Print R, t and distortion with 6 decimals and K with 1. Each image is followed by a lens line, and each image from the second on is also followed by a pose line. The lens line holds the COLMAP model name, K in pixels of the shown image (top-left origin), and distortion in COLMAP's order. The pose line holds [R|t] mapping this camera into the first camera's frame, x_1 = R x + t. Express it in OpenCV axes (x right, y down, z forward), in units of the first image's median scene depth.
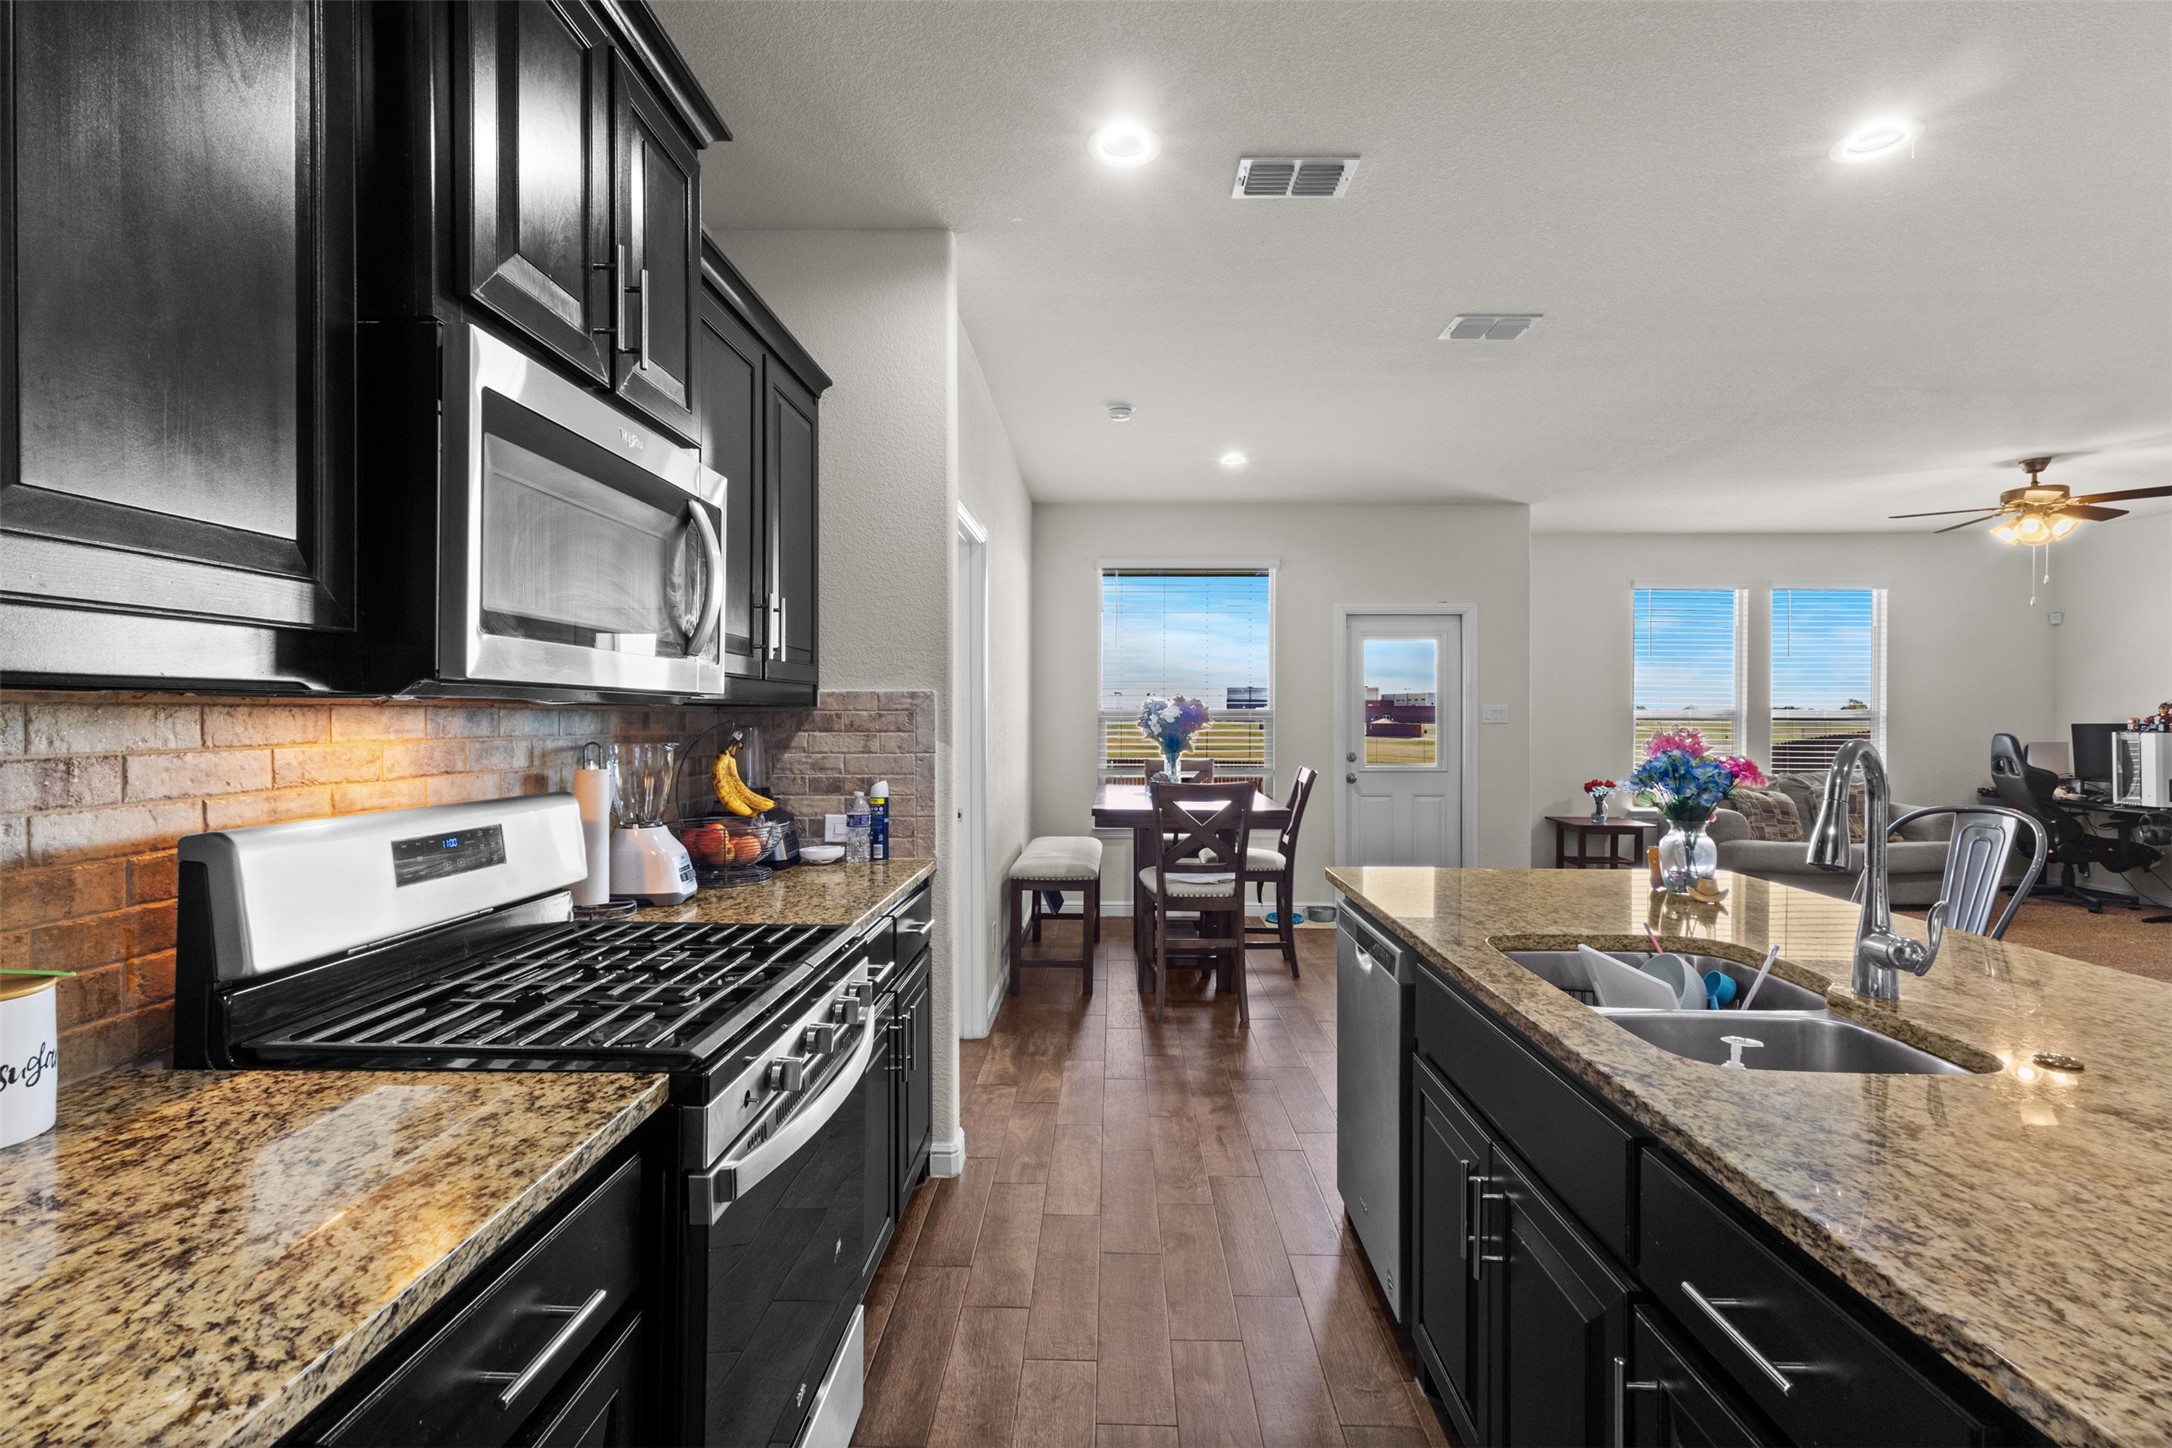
lens RADIAL K [[1005.9, 0, 1088.6], [0, 1005.9, 718.7], [0, 0, 1]] dist [0.005101, 0.000023]
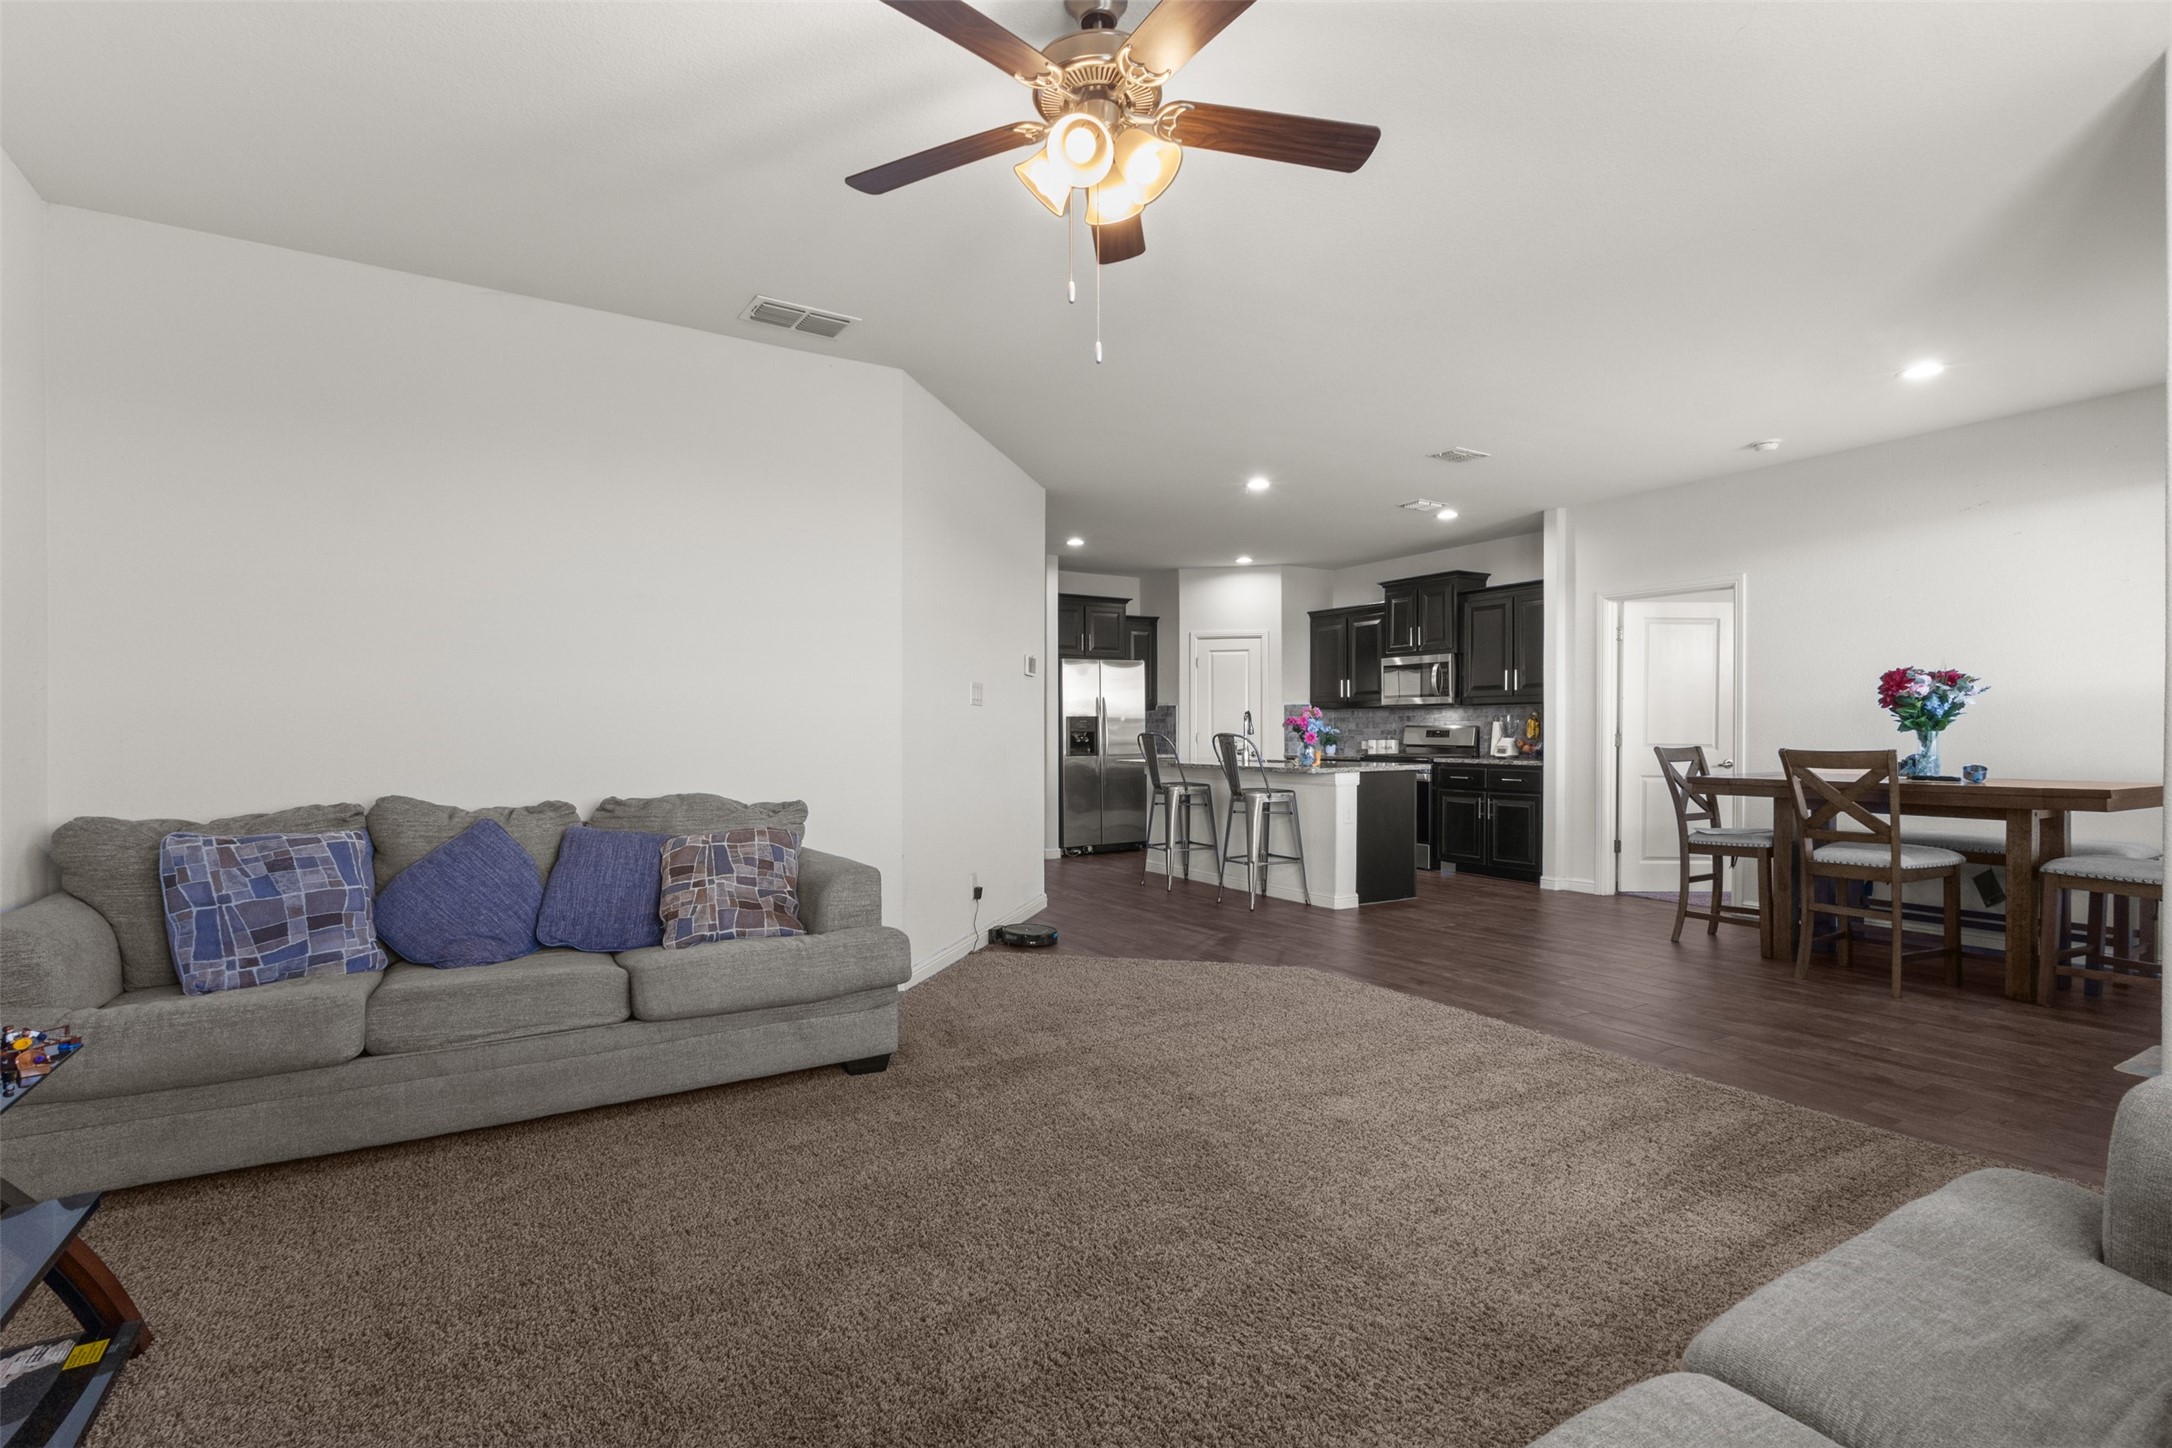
lens RADIAL K [[1005.9, 0, 1082.0], [0, 1005.9, 744.7], [0, 0, 1]] dist [0.005101, 0.000023]
pose [[-0.840410, 0.004605, -0.541931, 2.740120], [-0.002953, 0.999910, 0.013076, 0.085083], [0.541943, 0.012589, -0.840321, 3.118913]]
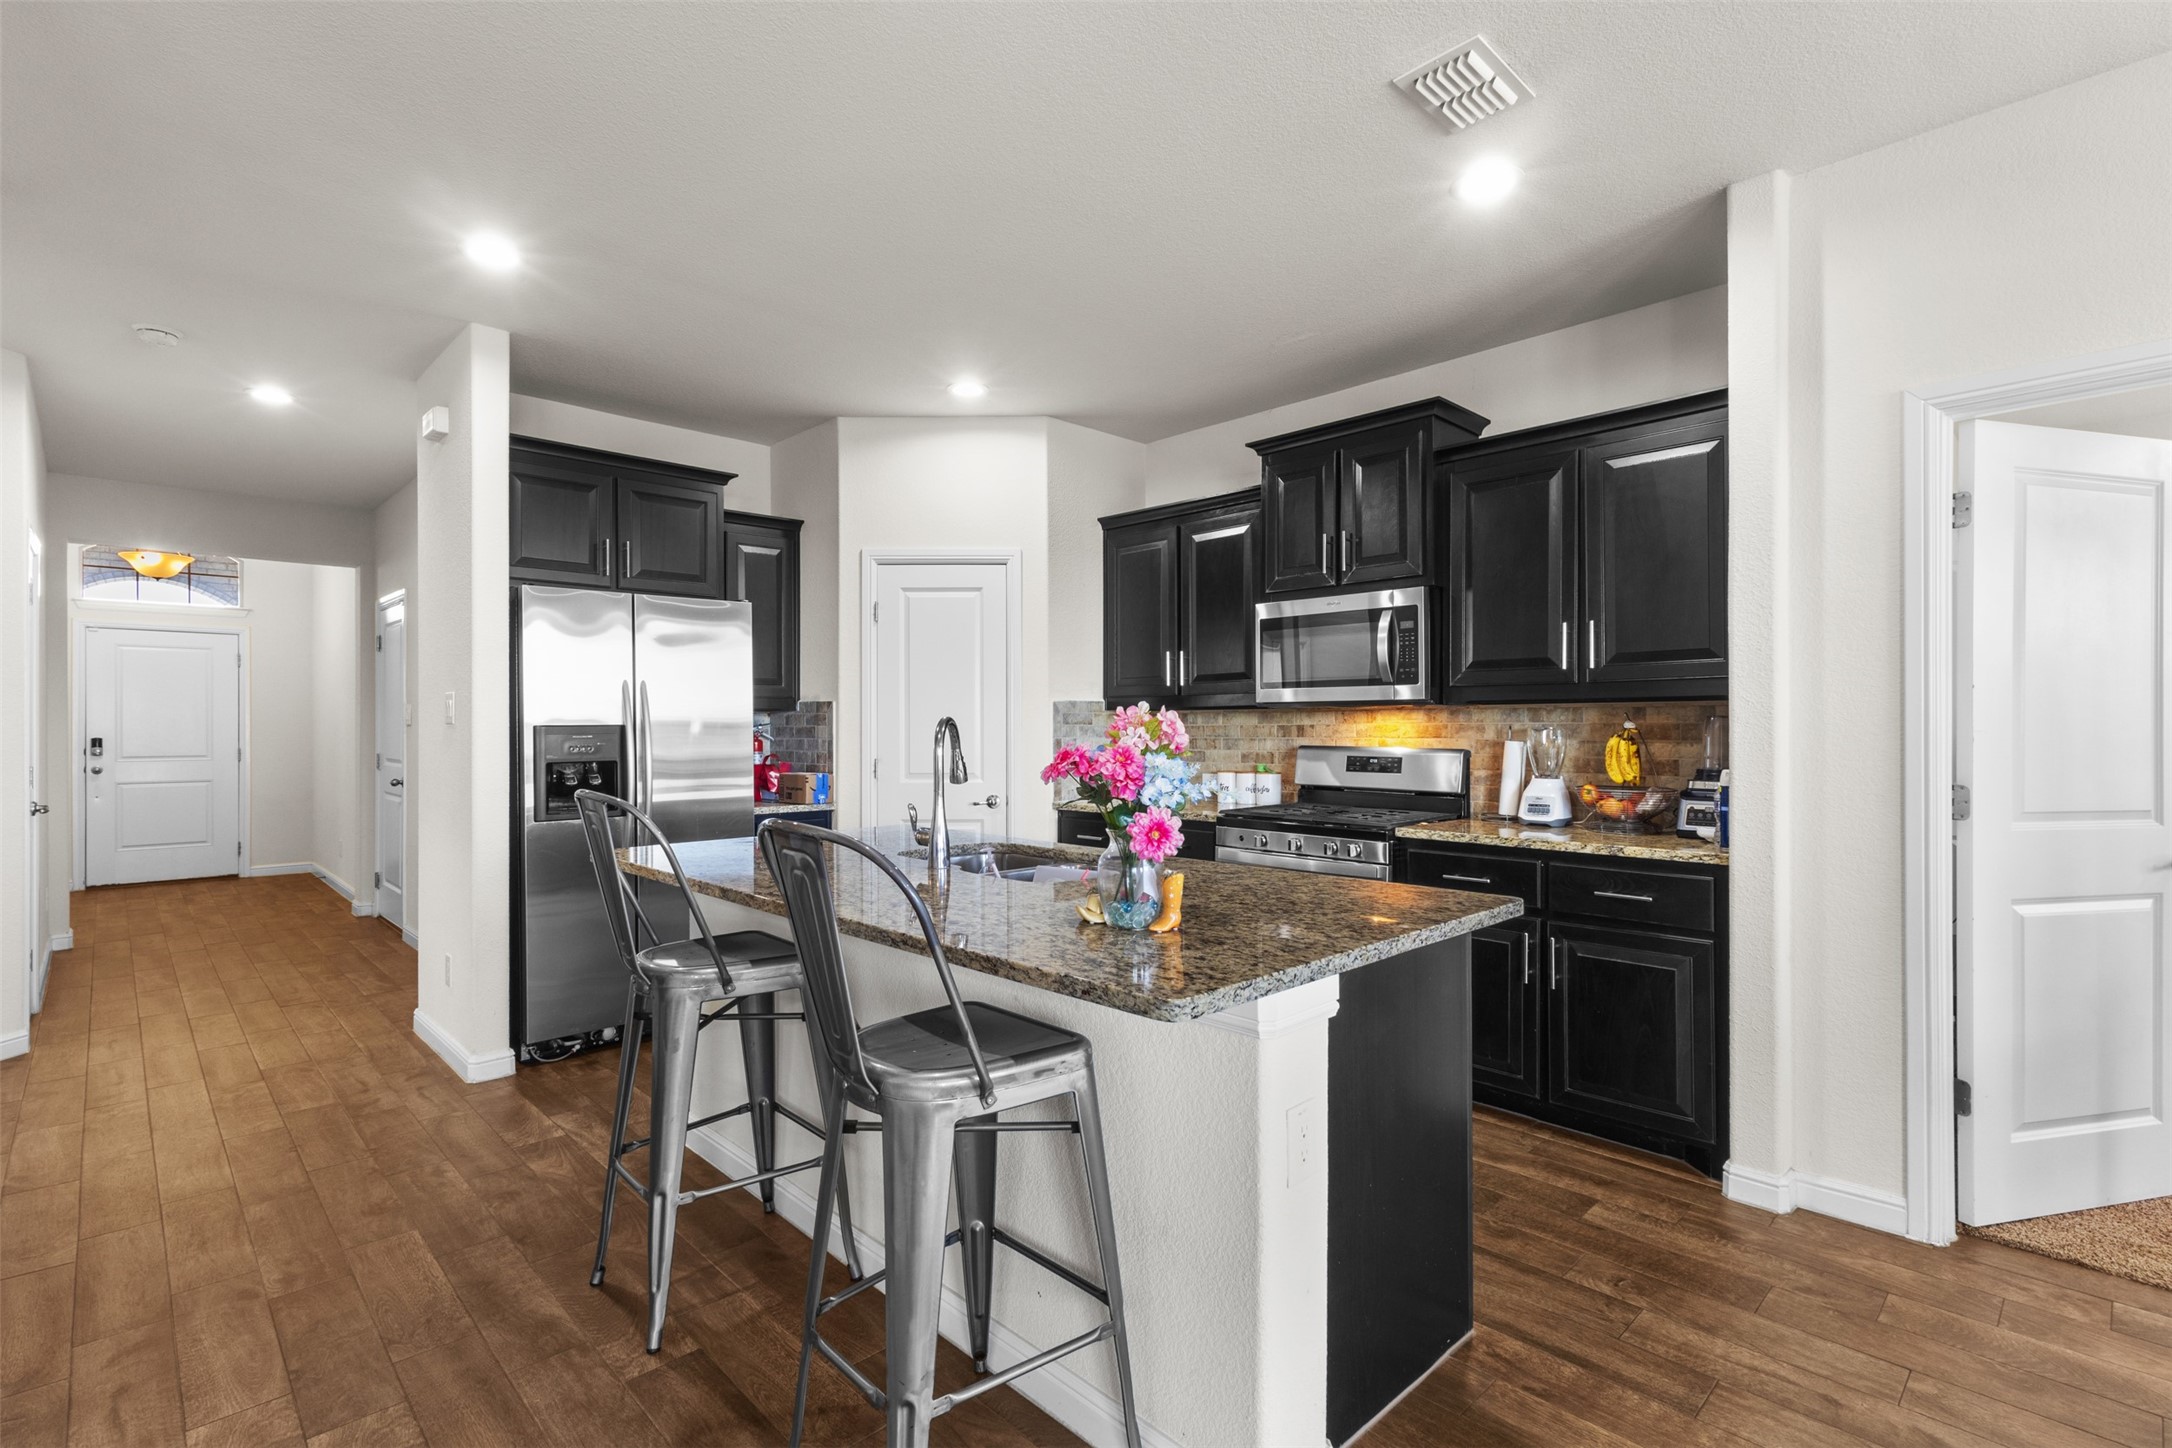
lens RADIAL K [[1005.9, 0, 1082.2], [0, 1005.9, 729.9], [0, 0, 1]] dist [0.005101, 0.000023]
pose [[-0.698695, -0.001842, -0.715417, 1.199929], [-0.003959, 0.999991, 0.001291, 0.028012], [0.715408, 0.003734, -0.698696, 1.541490]]
